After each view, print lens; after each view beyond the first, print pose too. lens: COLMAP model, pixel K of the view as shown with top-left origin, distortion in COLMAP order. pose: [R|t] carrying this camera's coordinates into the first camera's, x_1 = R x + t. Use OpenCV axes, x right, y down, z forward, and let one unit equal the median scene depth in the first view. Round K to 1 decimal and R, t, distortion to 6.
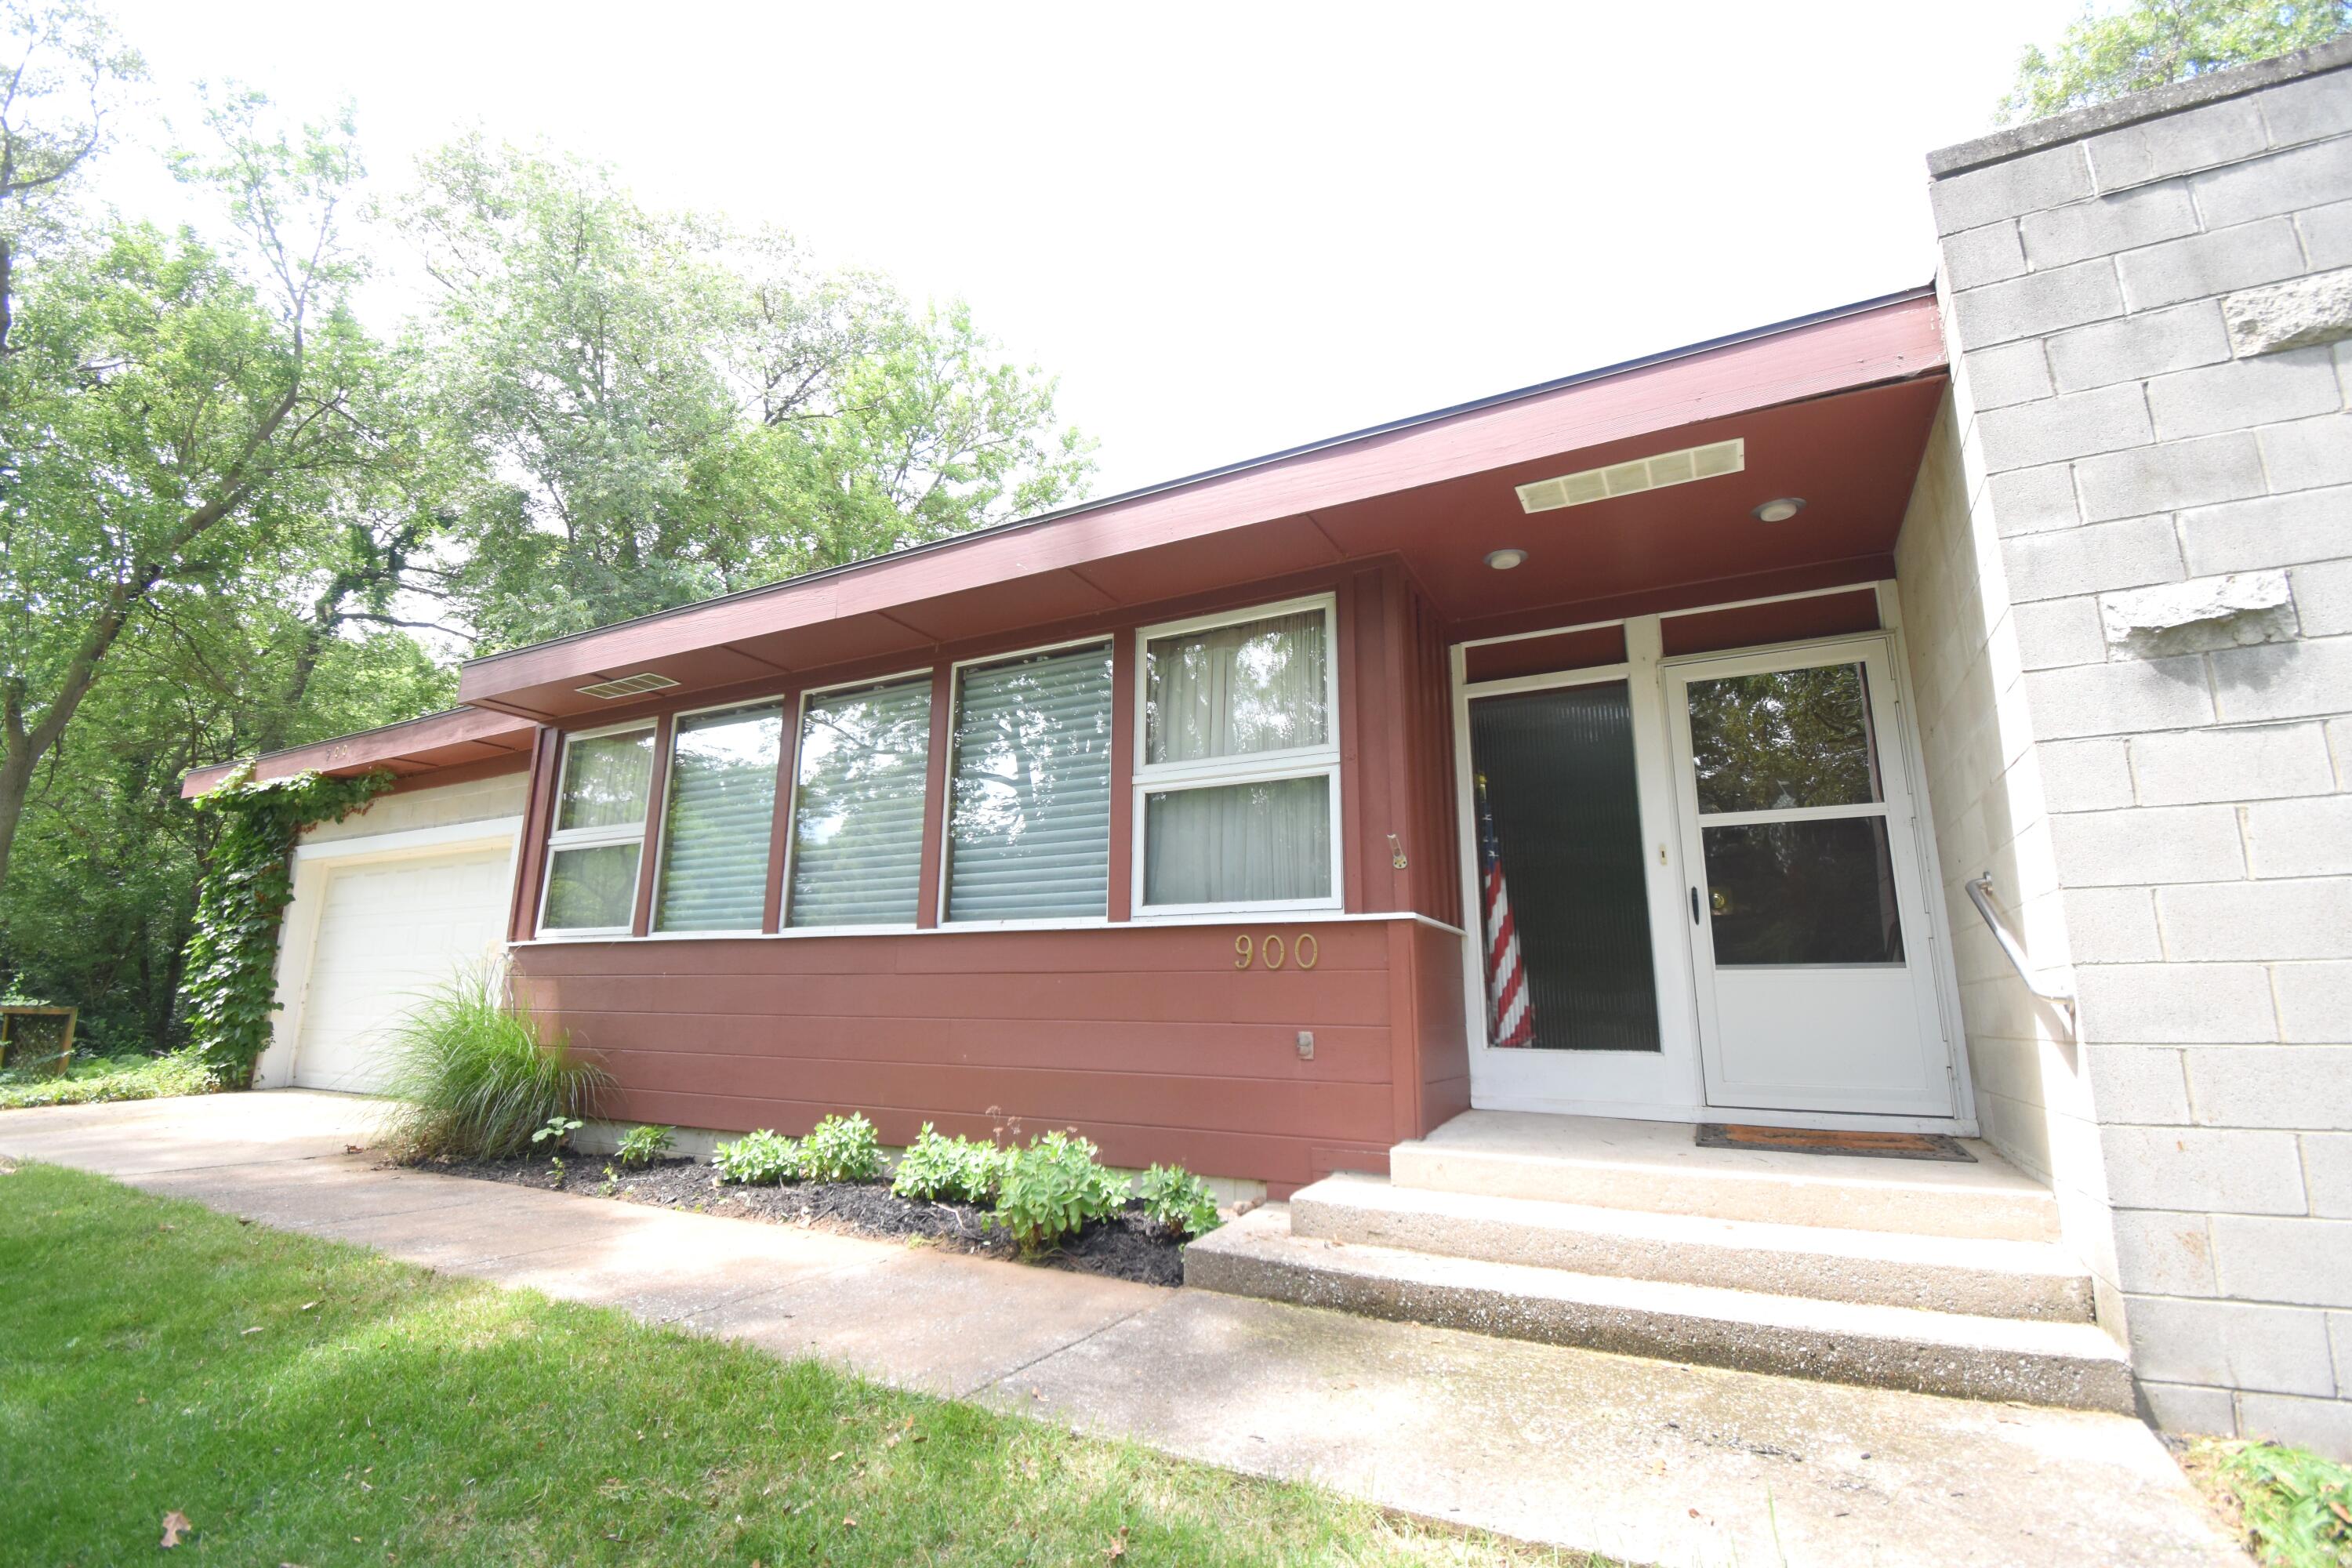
lens RADIAL K [[1040.2, 0, 1176.0], [0, 1040.2, 784.0], [0, 0, 1]] dist [0.012183, -0.019698]
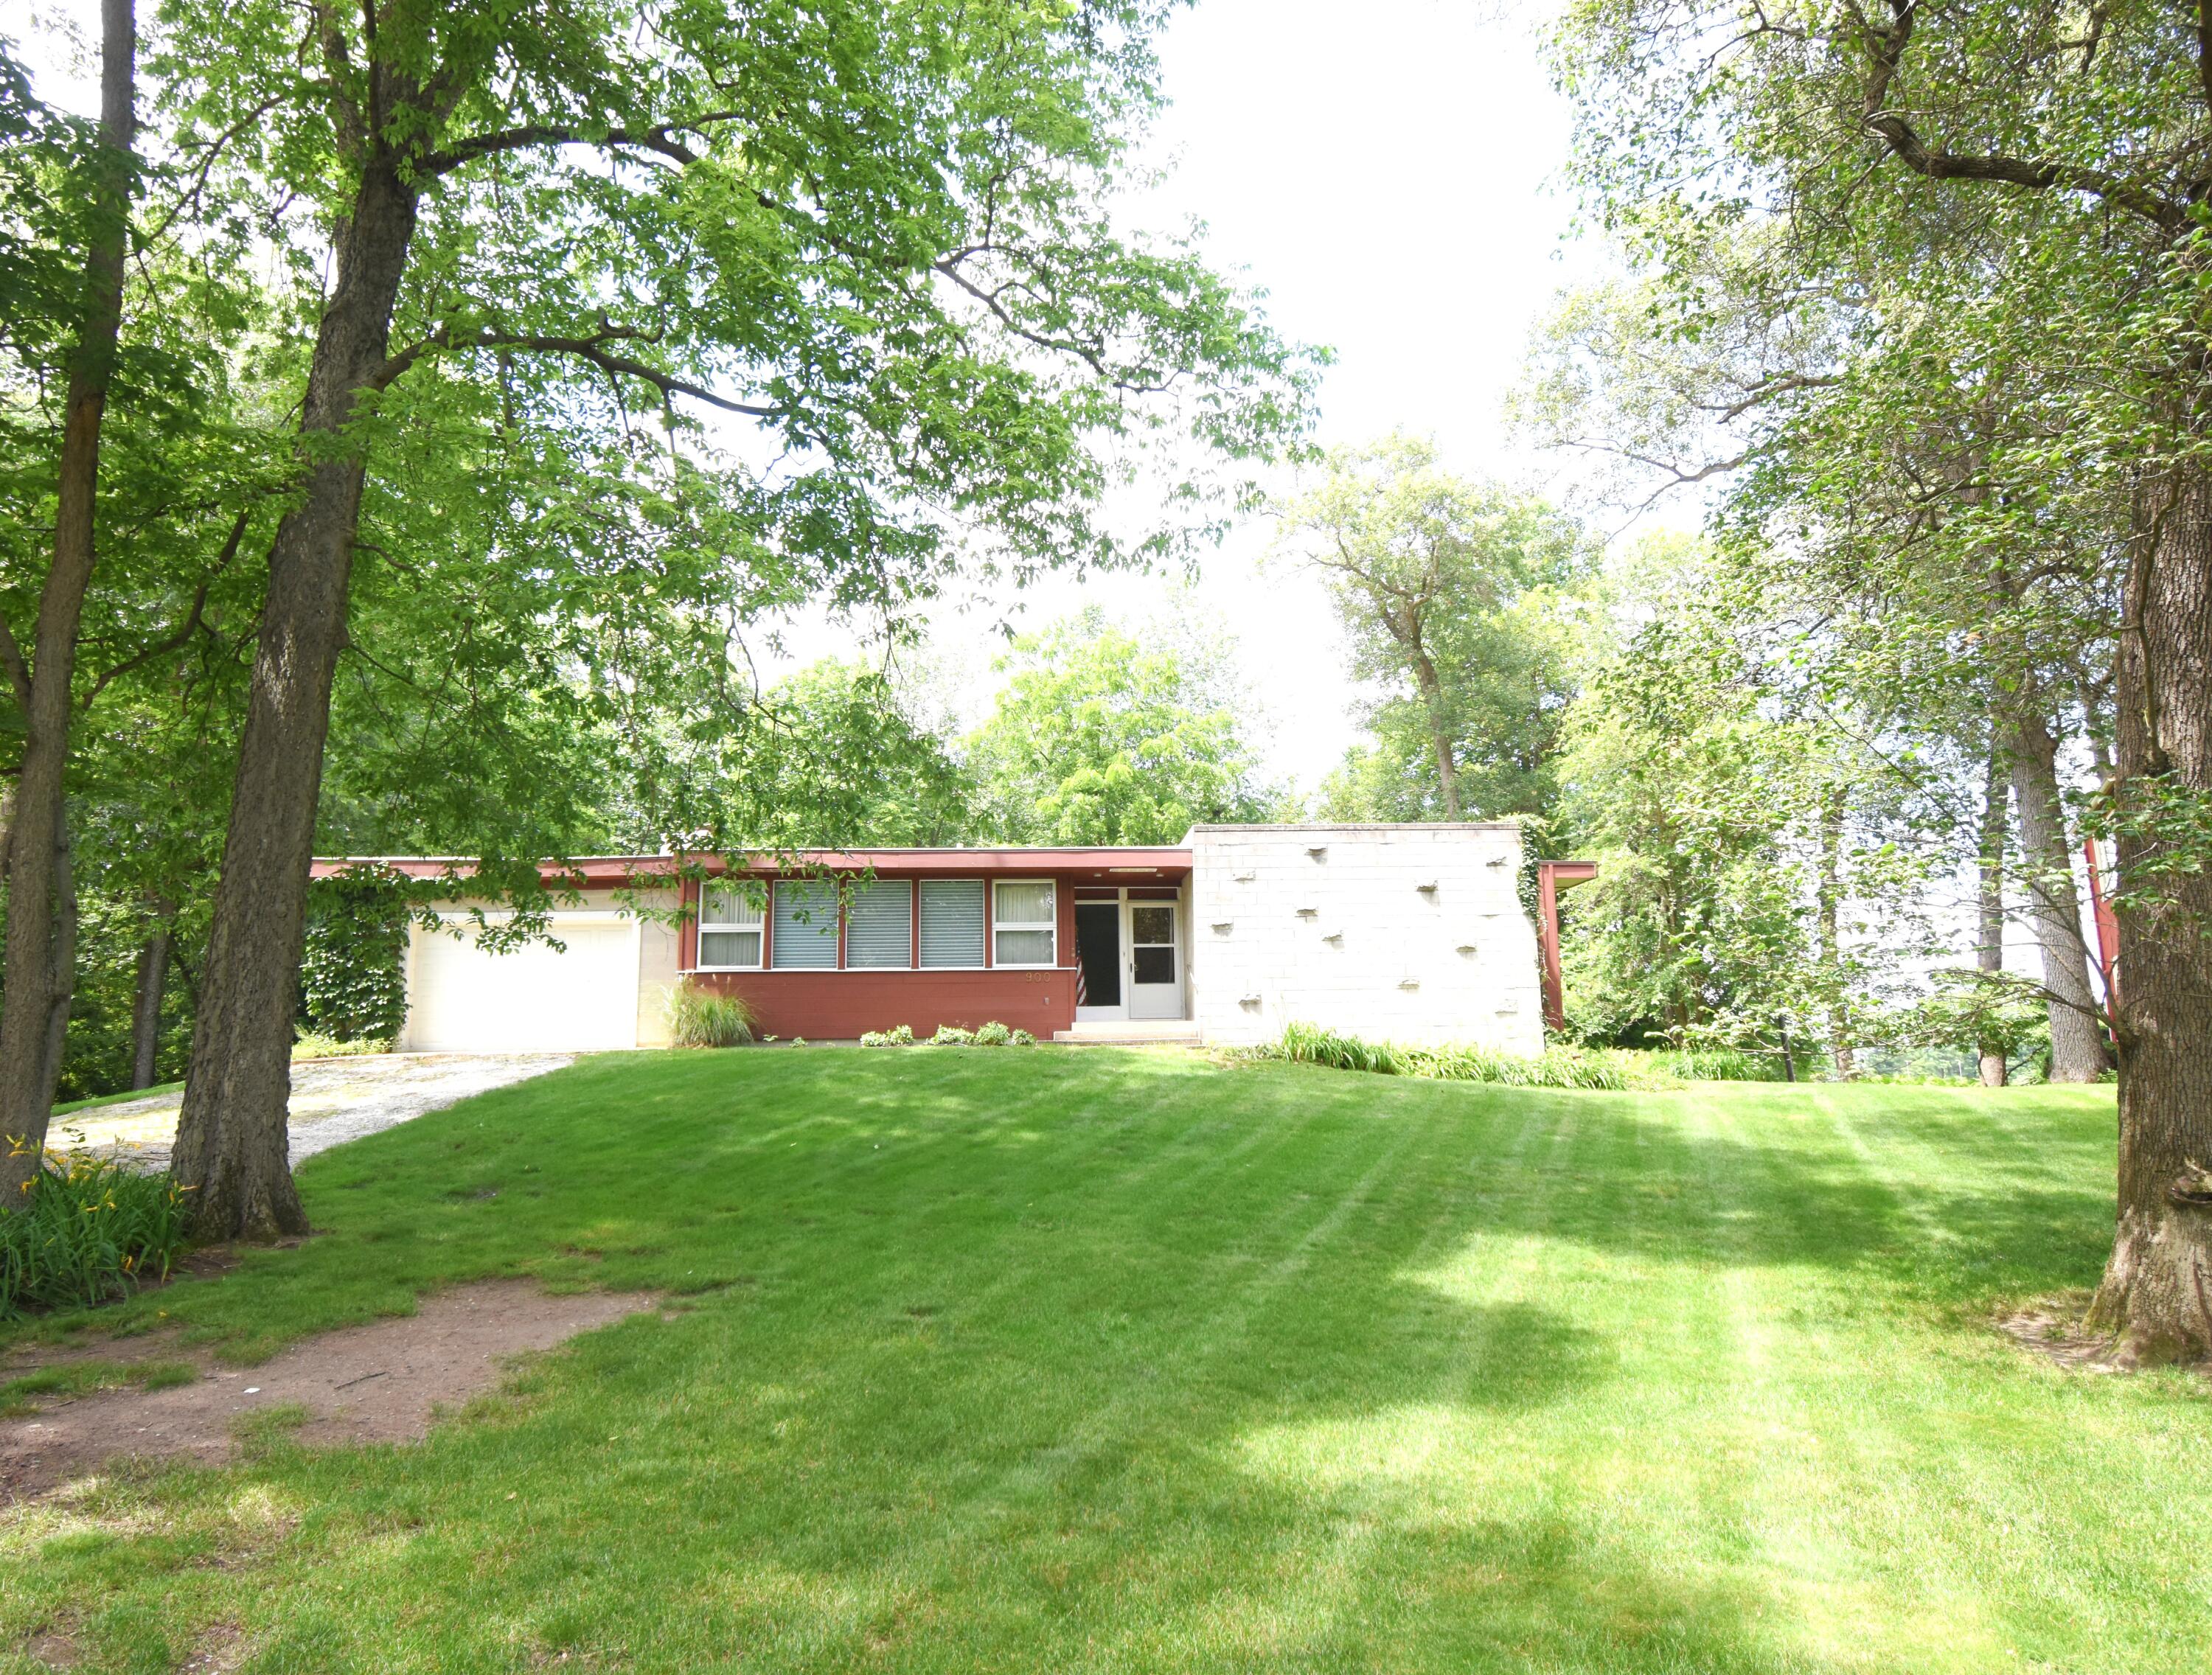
lens RADIAL K [[1470.8, 0, 1106.0], [0, 1470.8, 837.5], [0, 0, 1]] dist [0.016631, -0.032243]
pose [[0.843686, 0.073317, 0.531807, -1.593843], [-0.089098, 0.996015, 0.004035, -0.239664], [-0.529392, -0.050788, 0.846856, -2.243347]]
